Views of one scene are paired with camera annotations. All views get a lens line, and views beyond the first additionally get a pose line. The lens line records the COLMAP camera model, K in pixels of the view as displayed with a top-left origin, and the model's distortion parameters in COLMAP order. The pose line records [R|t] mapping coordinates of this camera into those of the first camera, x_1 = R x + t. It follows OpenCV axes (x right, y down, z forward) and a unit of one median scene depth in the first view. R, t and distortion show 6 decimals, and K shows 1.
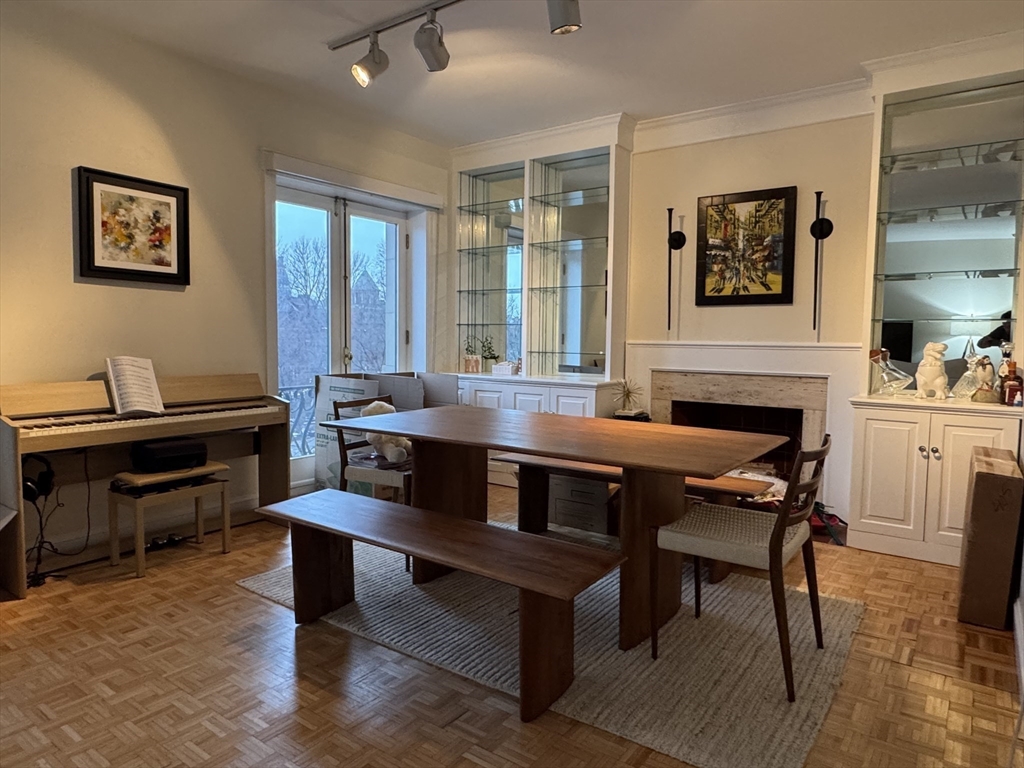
lens RADIAL K [[650.1, 0, 510.7], [0, 650.1, 380.2], [0, 0, 1]] dist [-0.005730, 0.001703]
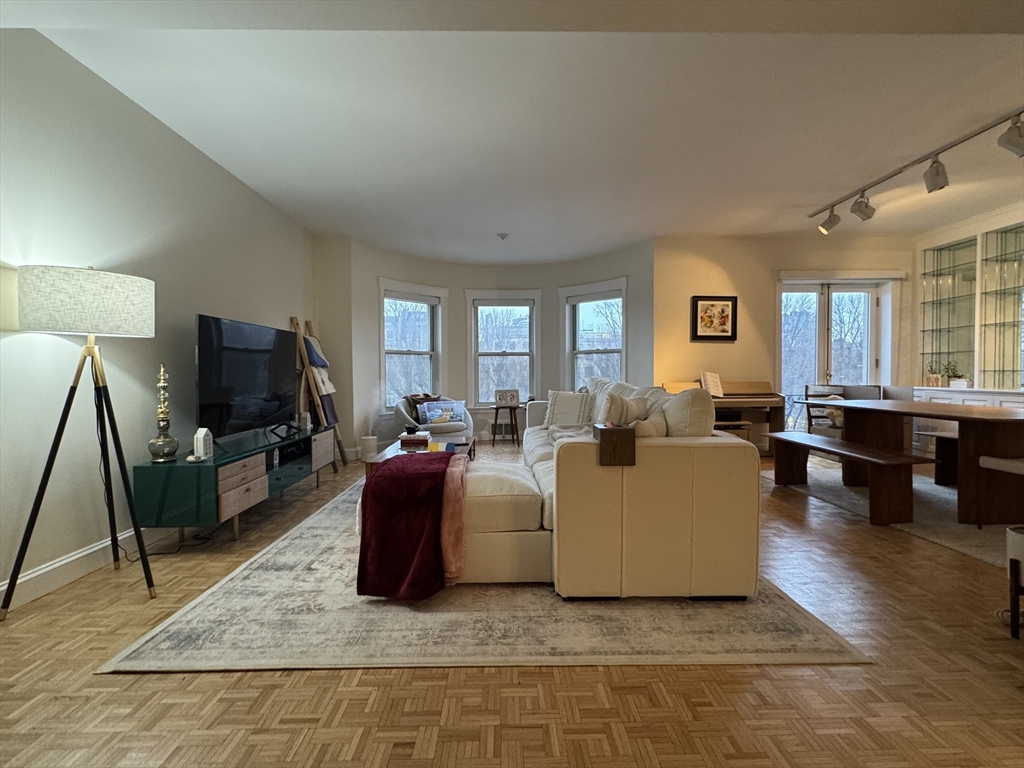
lens RADIAL K [[471.4, 0, 509.3], [0, 471.4, 383.3], [0, 0, 1]] dist [-0.002284, 0.000235]
pose [[0.603040, 0.003193, -0.797705, 0.246269], [-0.042729, 0.998686, -0.028305, 0.060138], [0.796566, 0.051154, 0.602384, -0.443535]]
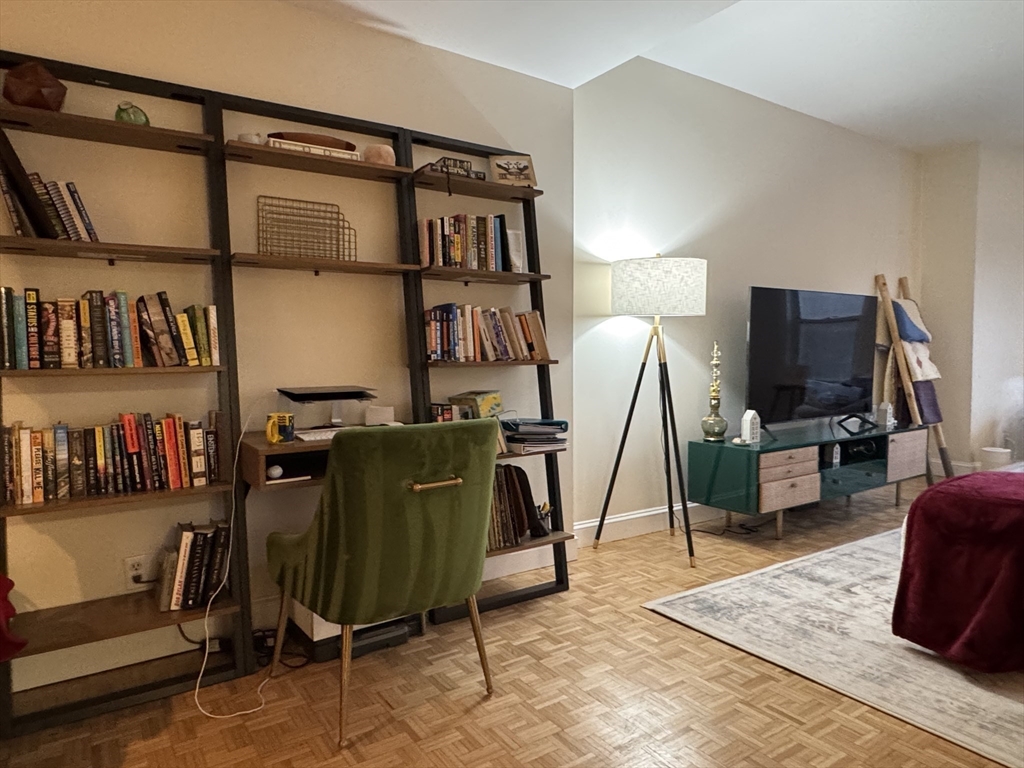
lens RADIAL K [[650.1, 0, 509.6], [0, 650.1, 383.8], [0, 0, 1]] dist [-0.005730, 0.001703]
pose [[-0.341871, 0.036727, -0.939029, 0.356040], [-0.065668, 0.995860, 0.062858, 0.056203], [0.937450, 0.083153, -0.338044, -0.396141]]
